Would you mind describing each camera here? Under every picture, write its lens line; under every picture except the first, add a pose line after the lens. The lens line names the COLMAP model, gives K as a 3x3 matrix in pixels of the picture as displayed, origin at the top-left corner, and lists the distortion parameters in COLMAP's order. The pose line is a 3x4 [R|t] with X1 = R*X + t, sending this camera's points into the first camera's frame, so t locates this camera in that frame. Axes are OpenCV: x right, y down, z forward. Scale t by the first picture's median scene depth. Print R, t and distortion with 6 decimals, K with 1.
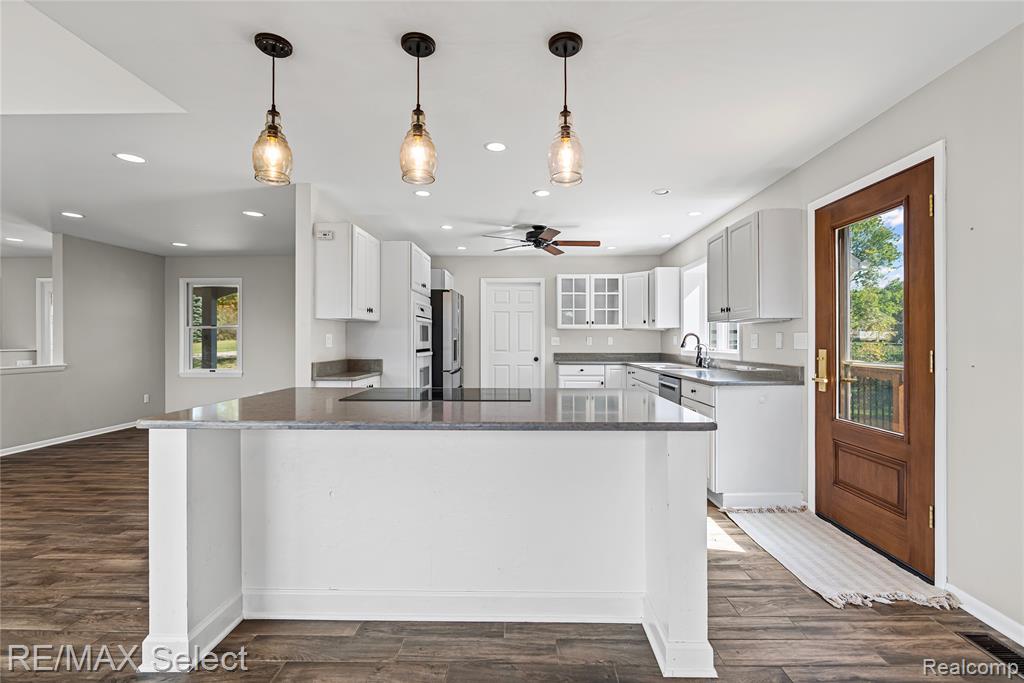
lens RADIAL K [[470.2, 0, 528.0], [0, 470.2, 338.7], [0, 0, 1]] dist [-0.000412, -0.000005]
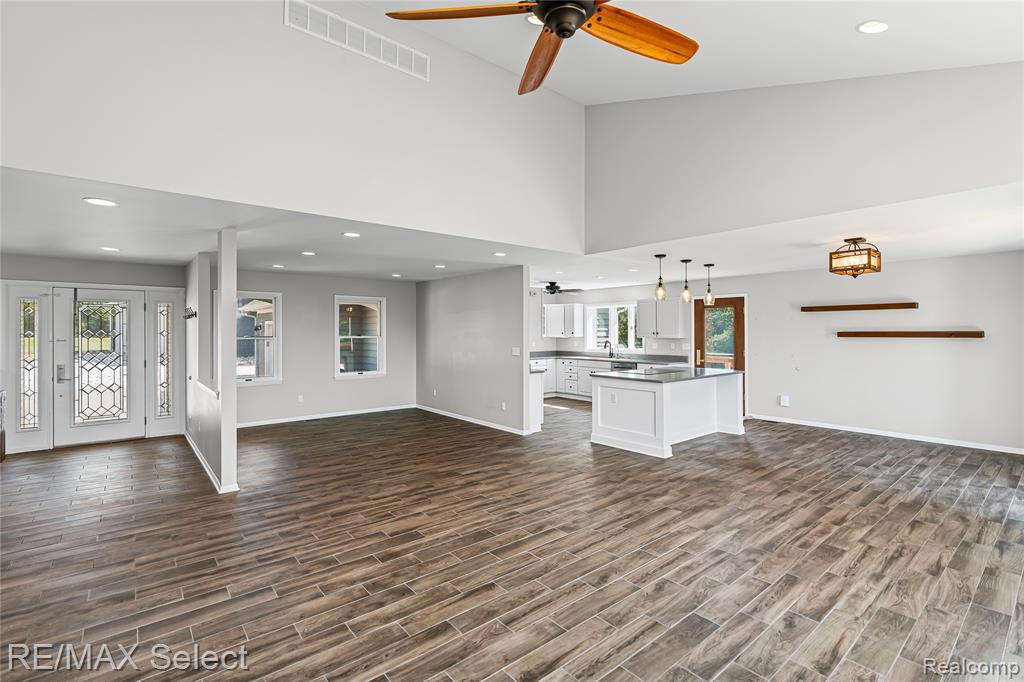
lens RADIAL K [[467.2, 0, 510.7], [0, 467.2, 329.3], [0, 0, 1]] dist [0.000322, 0.000175]
pose [[0.769396, 0.005930, 0.638745, -1.005774], [-0.001680, 0.999972, -0.007261, -0.037900], [-0.638770, 0.004513, 0.769384, -0.220504]]
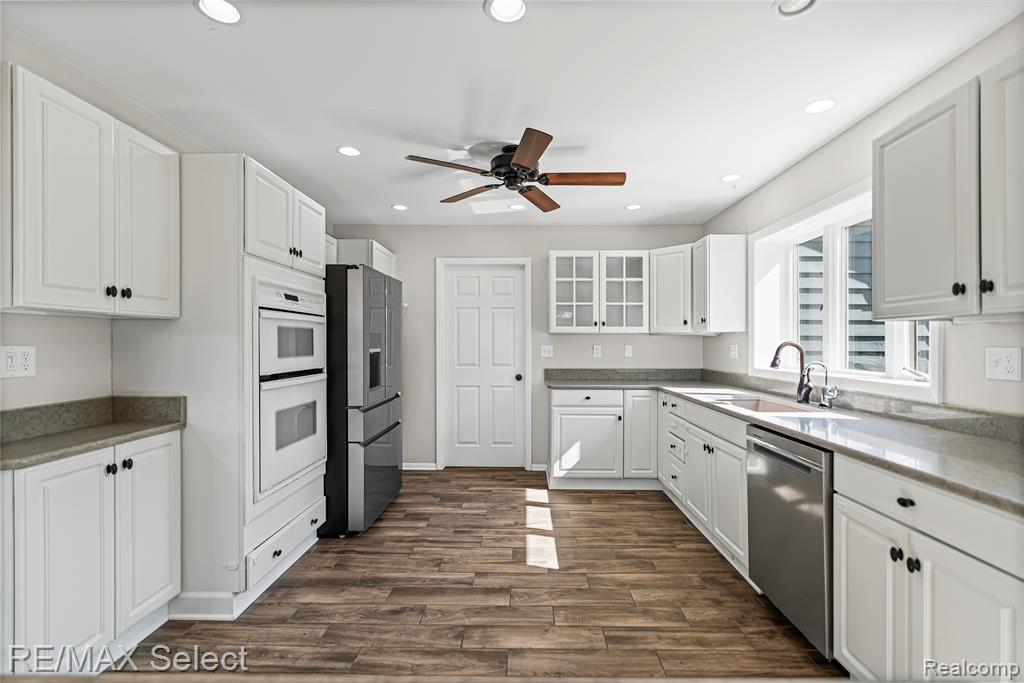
lens RADIAL K [[467.2, 0, 510.7], [0, 467.2, 329.8], [0, 0, 1]] dist [0.000322, 0.000175]
pose [[0.999602, 0.000990, -0.028204, 0.027488], [-0.001708, 0.999674, -0.025478, -0.009188], [0.028169, 0.025516, 0.999277, 0.359096]]
